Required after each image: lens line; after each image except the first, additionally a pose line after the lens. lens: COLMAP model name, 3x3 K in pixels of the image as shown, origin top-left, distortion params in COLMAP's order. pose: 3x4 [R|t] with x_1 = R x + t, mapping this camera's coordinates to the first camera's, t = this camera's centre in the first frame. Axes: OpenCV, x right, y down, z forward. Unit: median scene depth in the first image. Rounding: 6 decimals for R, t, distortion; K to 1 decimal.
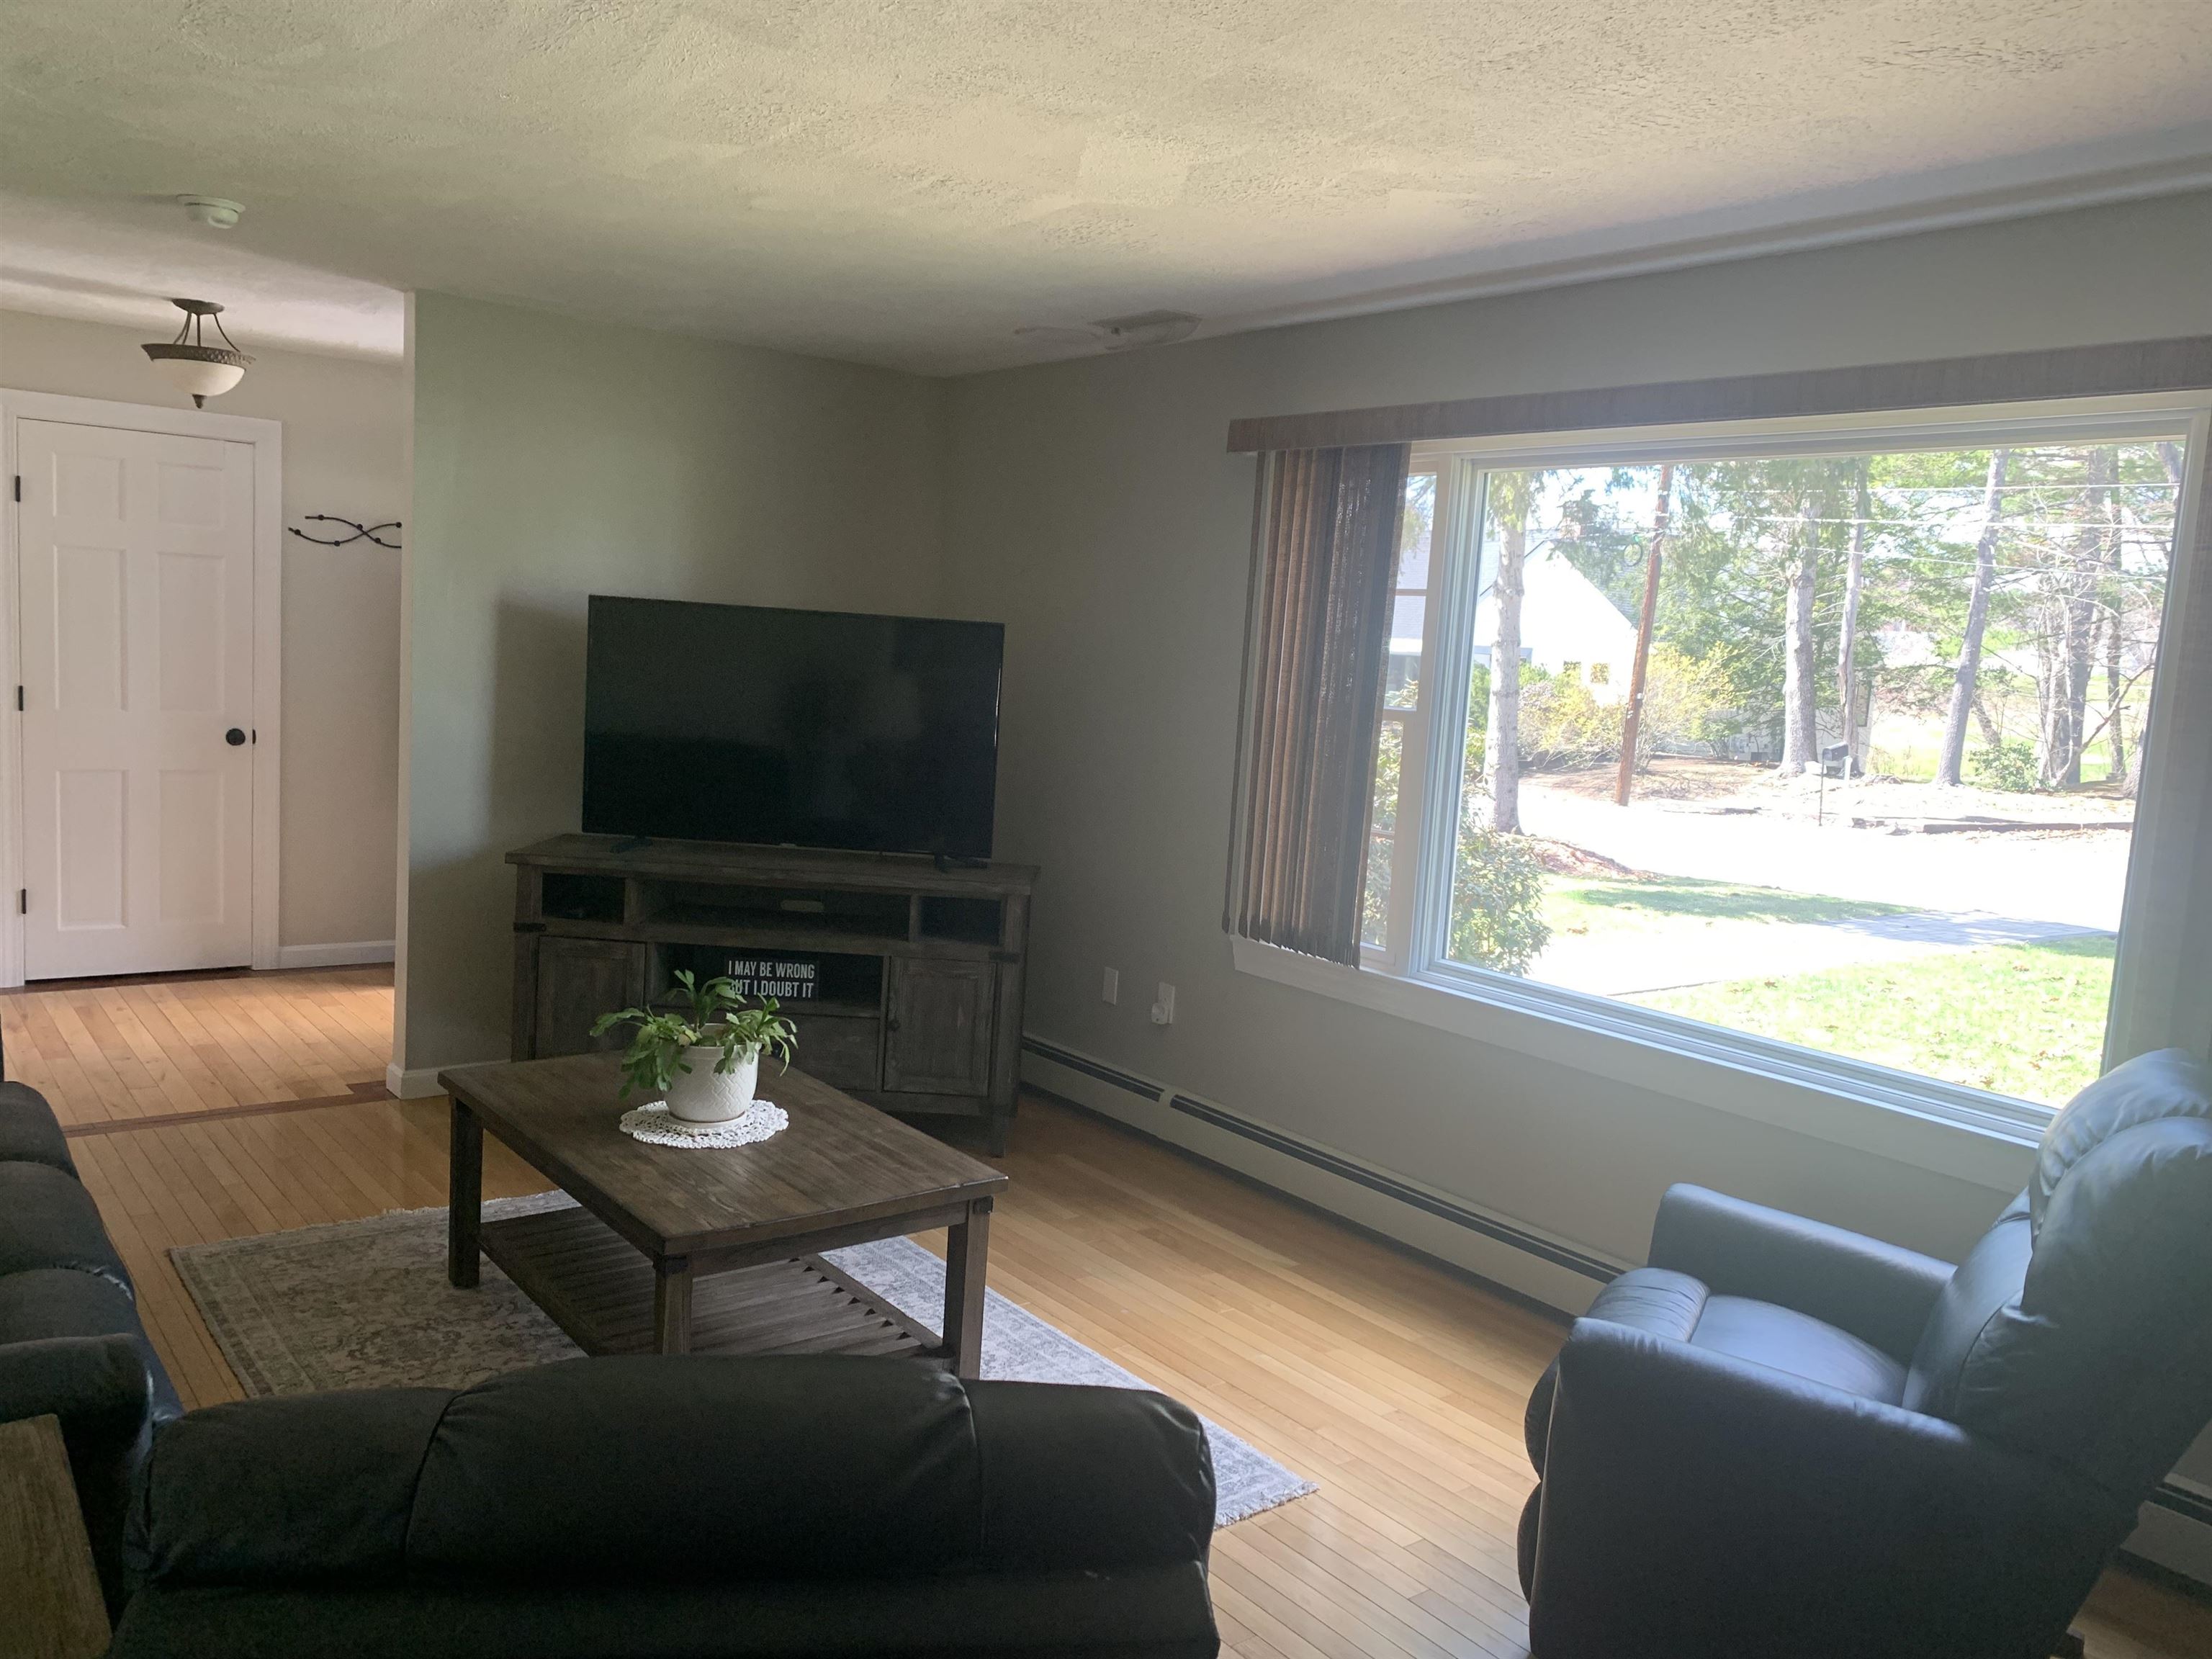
lens RADIAL K [[1684.5, 0, 1092.3], [0, 1684.5, 827.7], [0, 0, 1]] dist [0.055560, -0.061732]
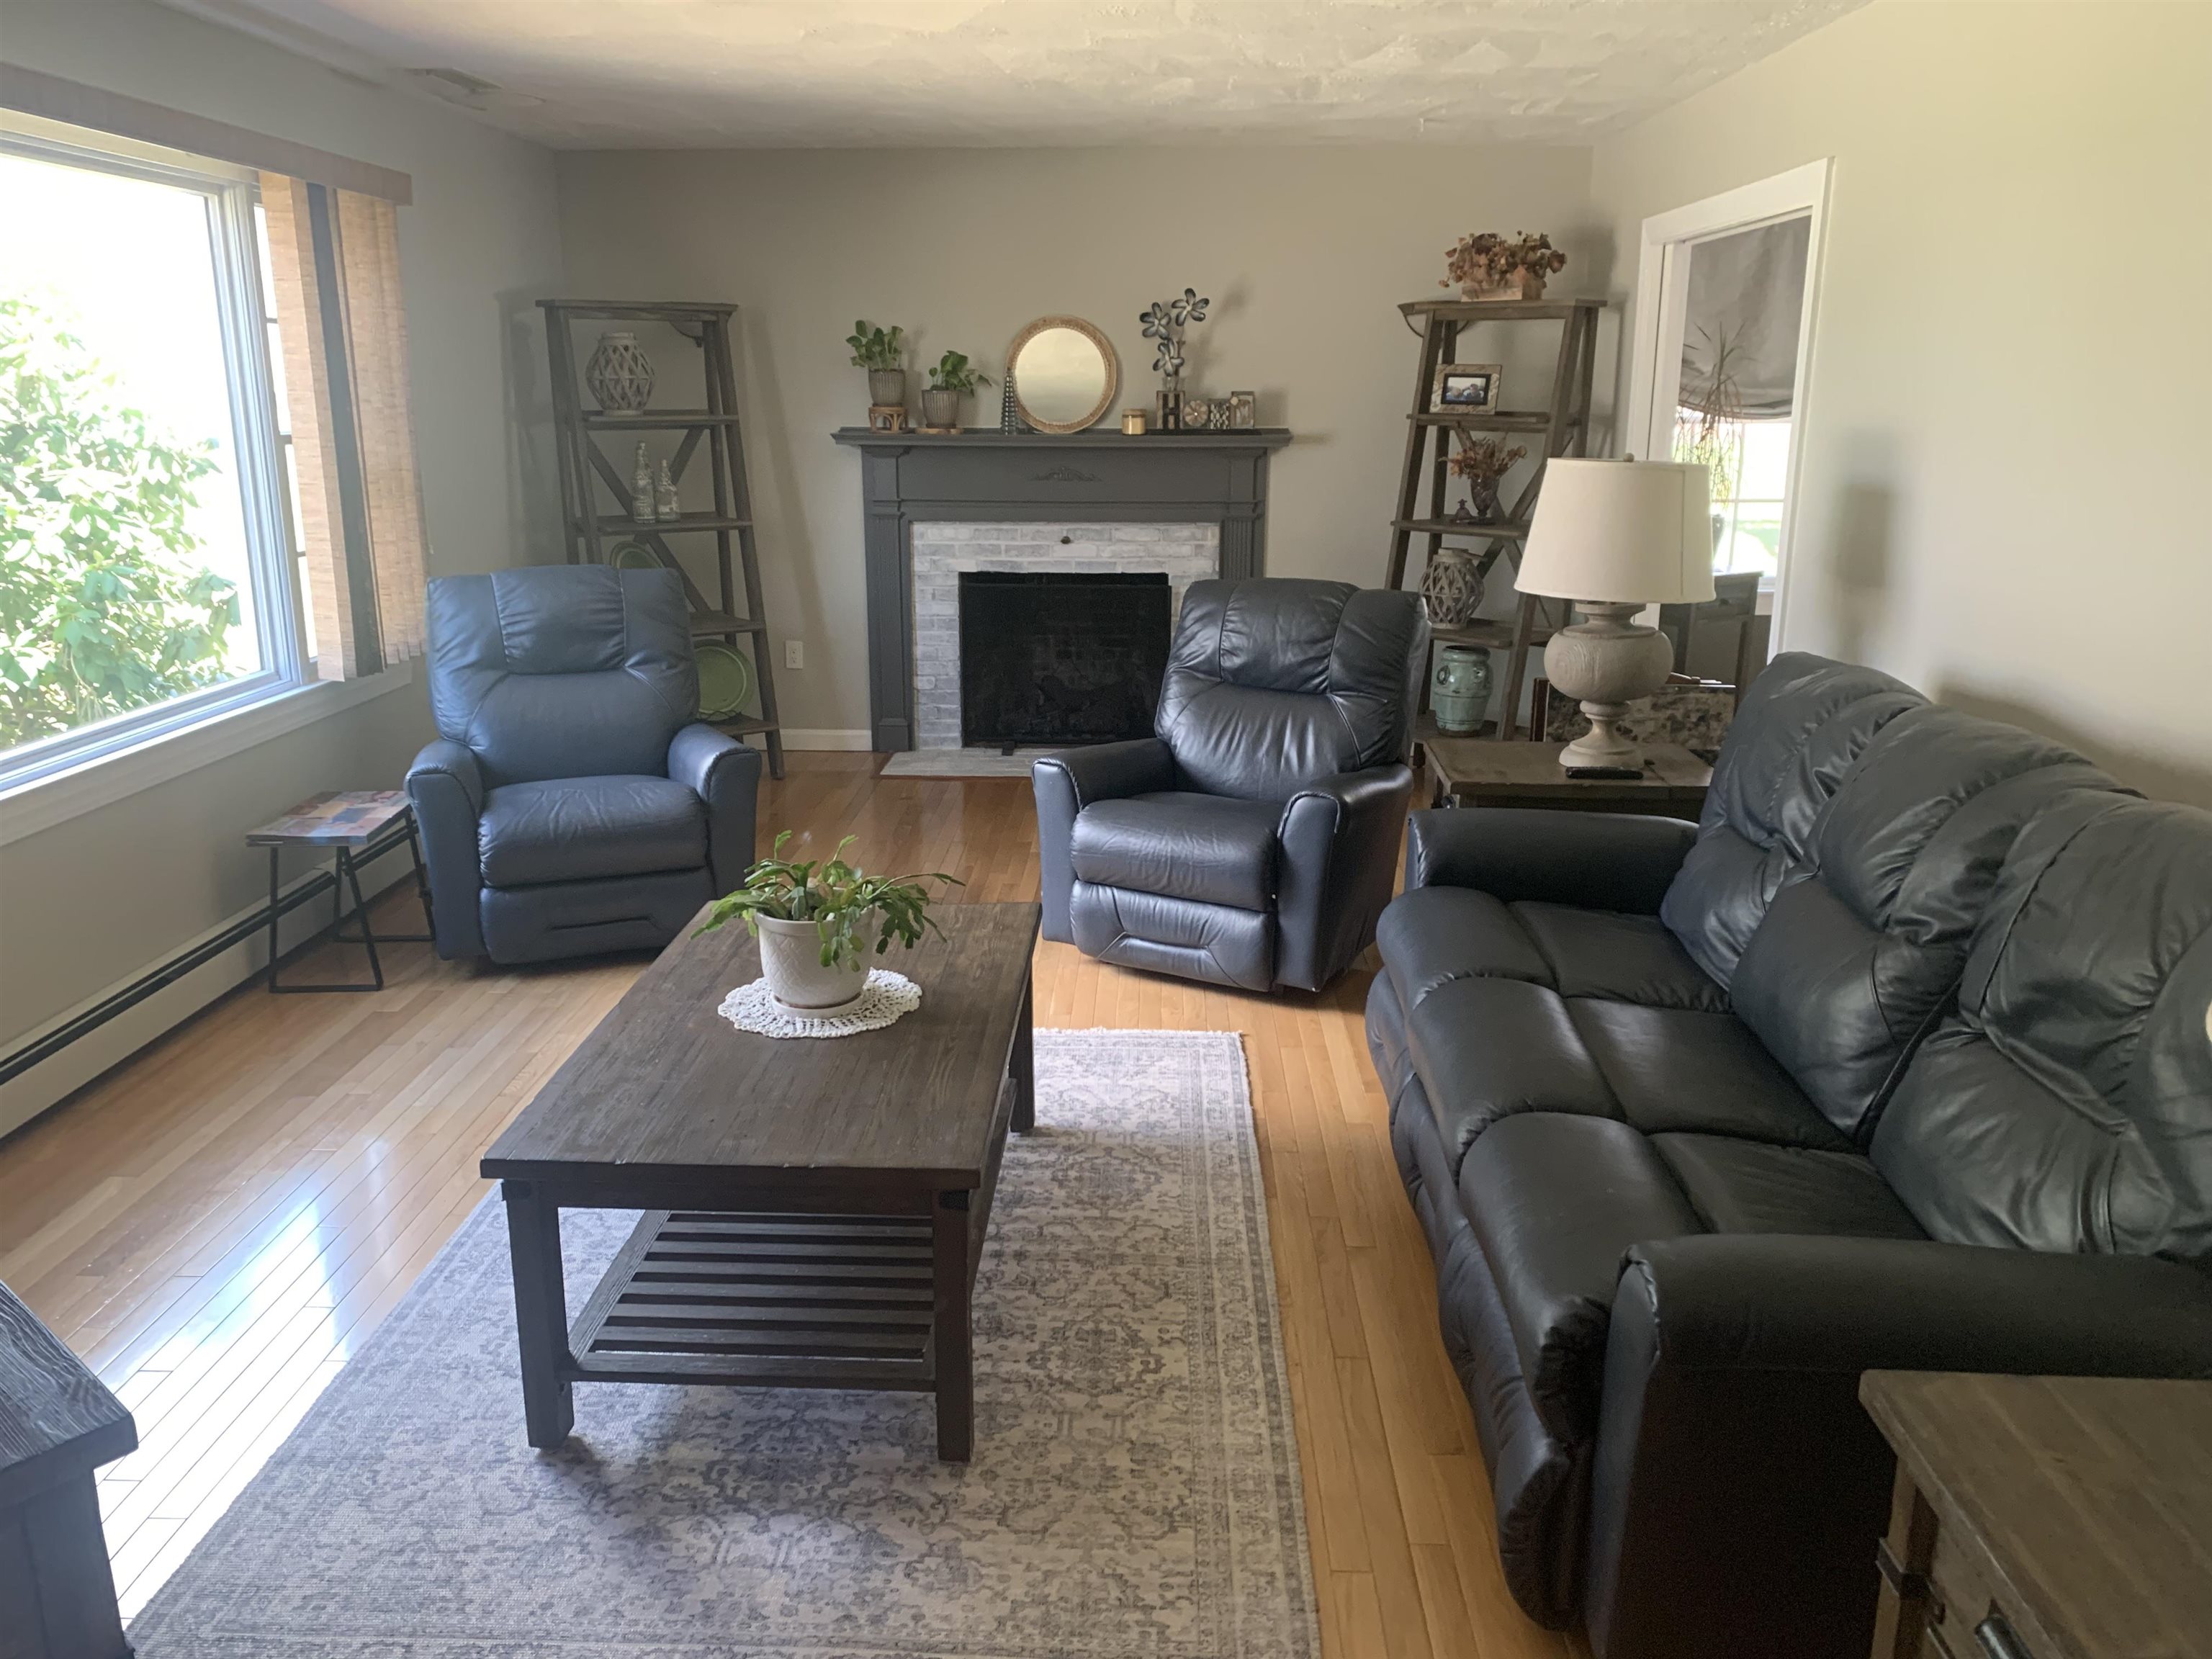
lens RADIAL K [[1684.5, 0, 1116.8], [0, 1684.5, 831.7], [0, 0, 1]] dist [0.055560, -0.061732]
pose [[-0.771445, -0.223269, 0.595839, -0.583875], [0.024689, 0.925209, 0.378654, -0.155955], [-0.635817, 0.306822, -0.708235, 1.044863]]
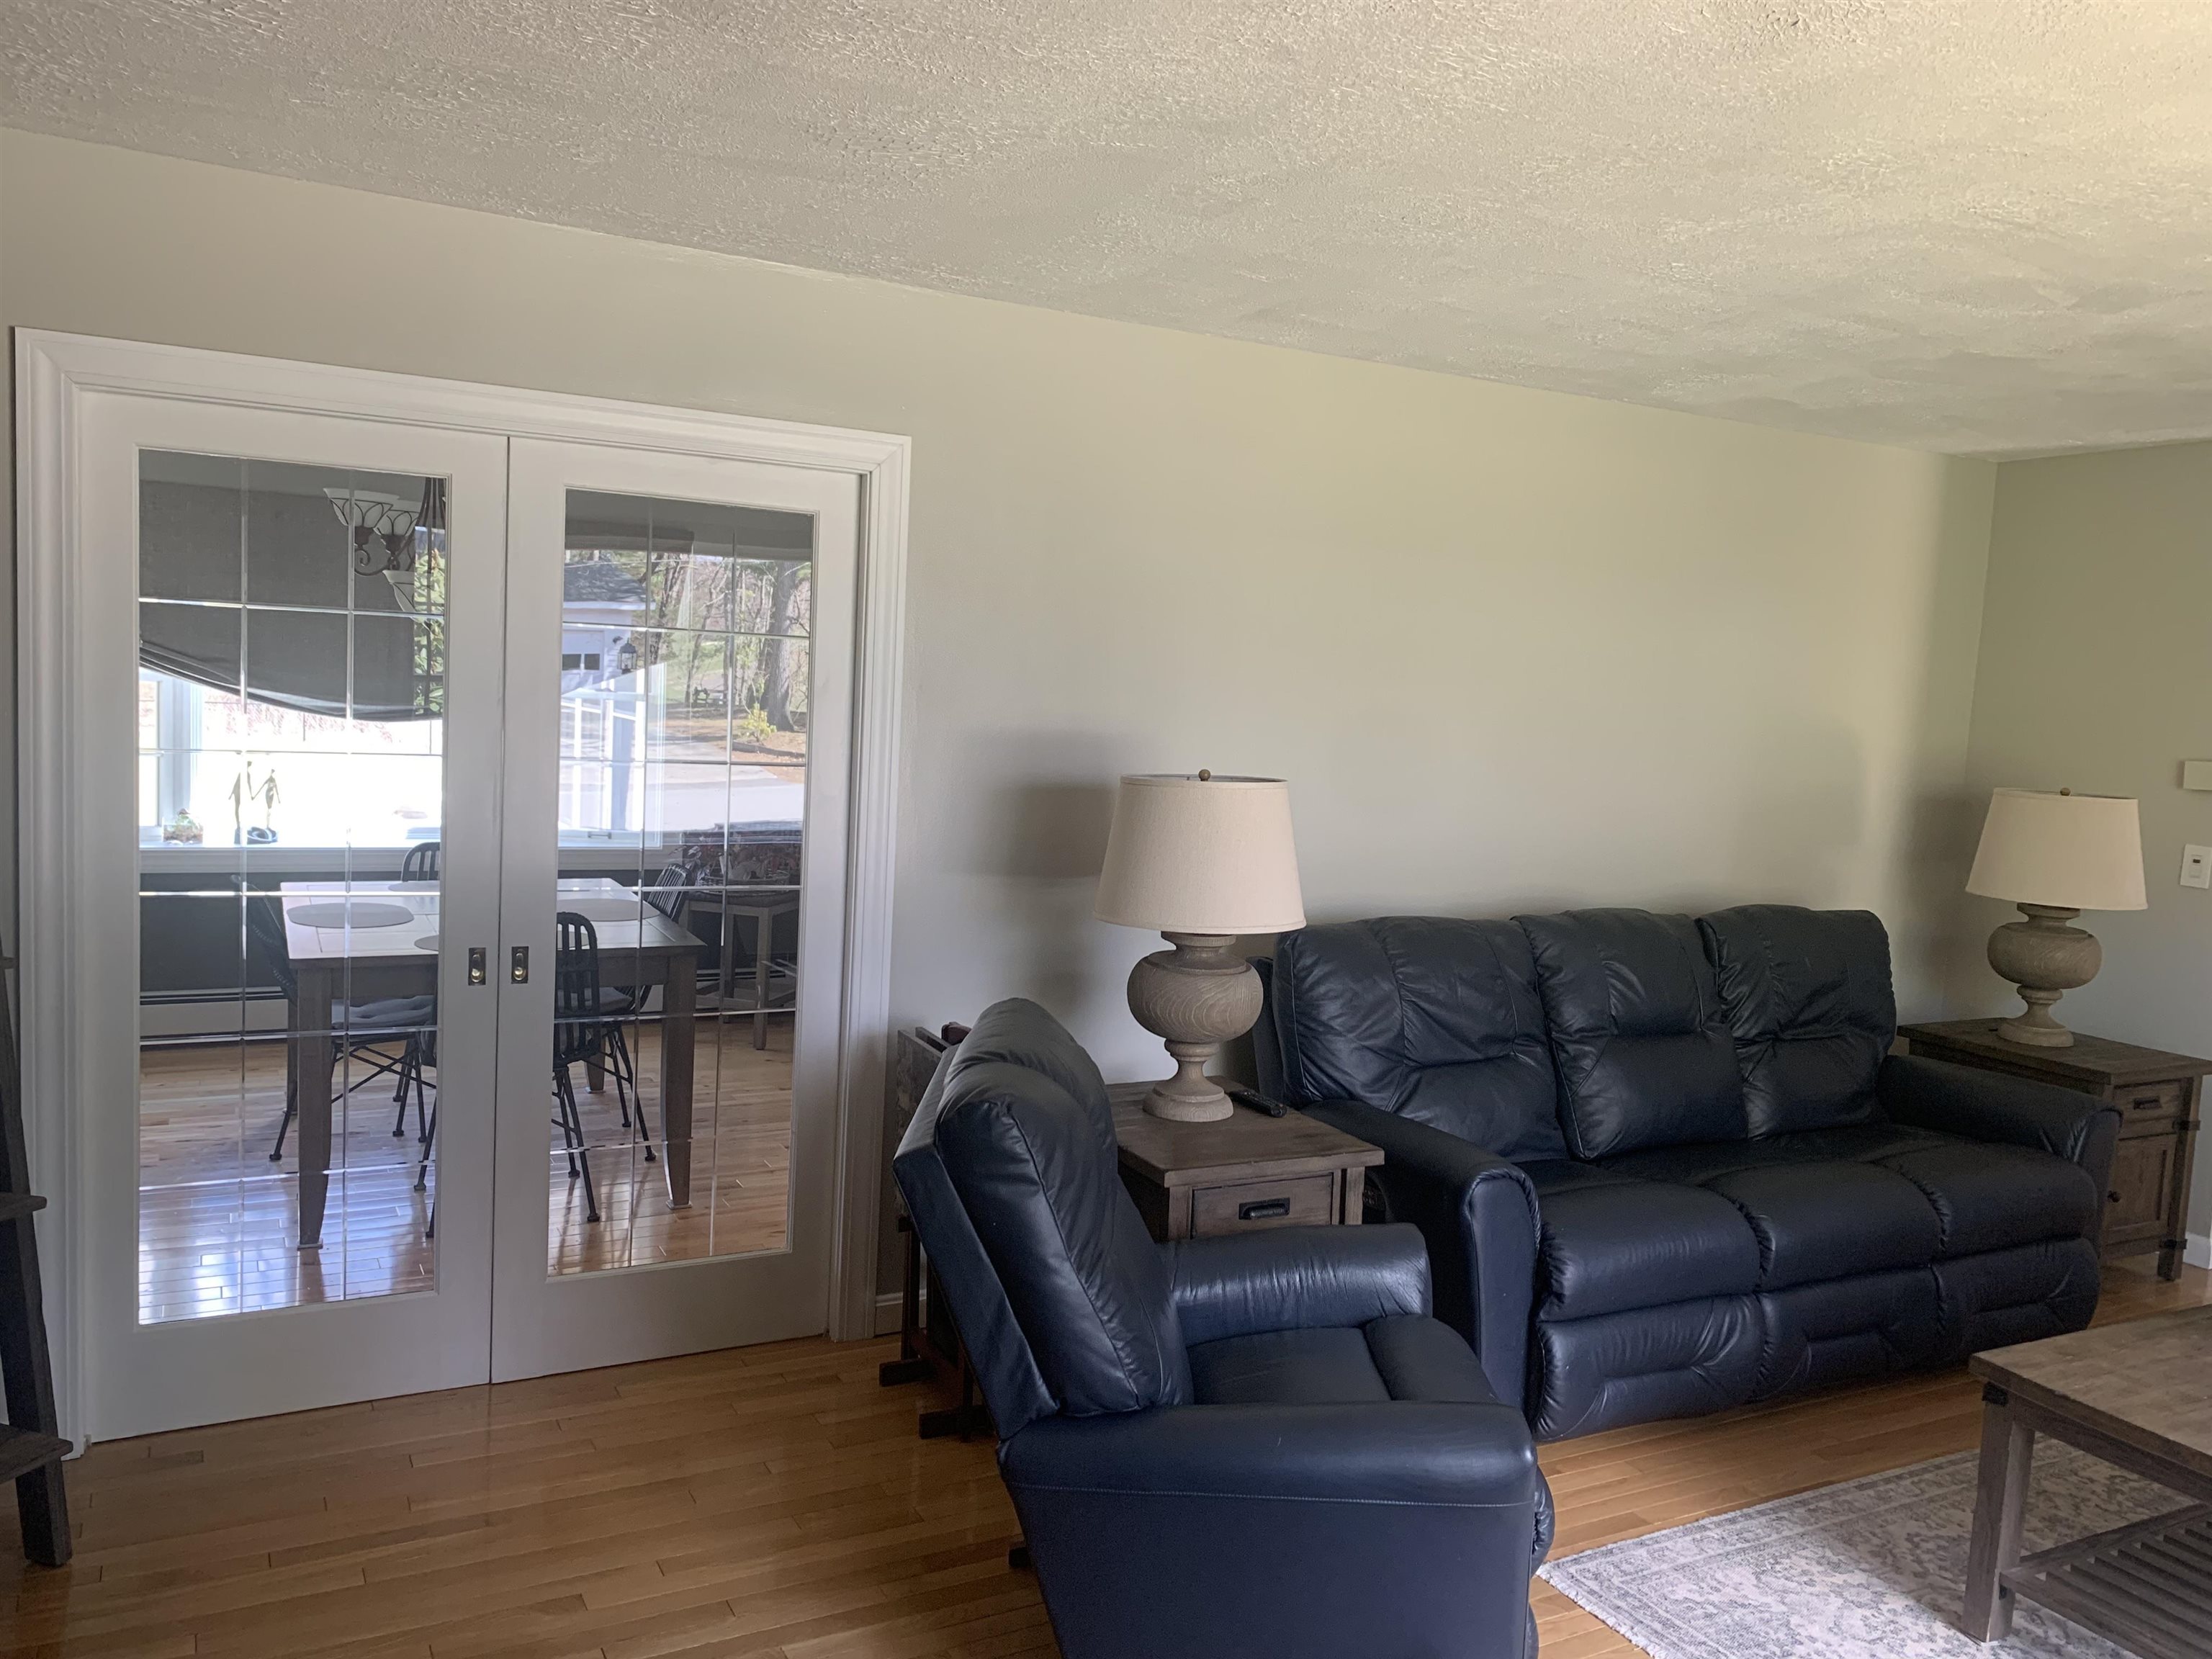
lens RADIAL K [[1684.5, 0, 1124.9], [0, 1684.5, 831.6], [0, 0, 1]] dist [0.055560, -0.061732]
pose [[-0.151909, 0.020930, -0.988173, 0.472125], [-0.173850, 0.983623, 0.047559, -0.014528], [0.972985, 0.179018, -0.145783, 0.344331]]
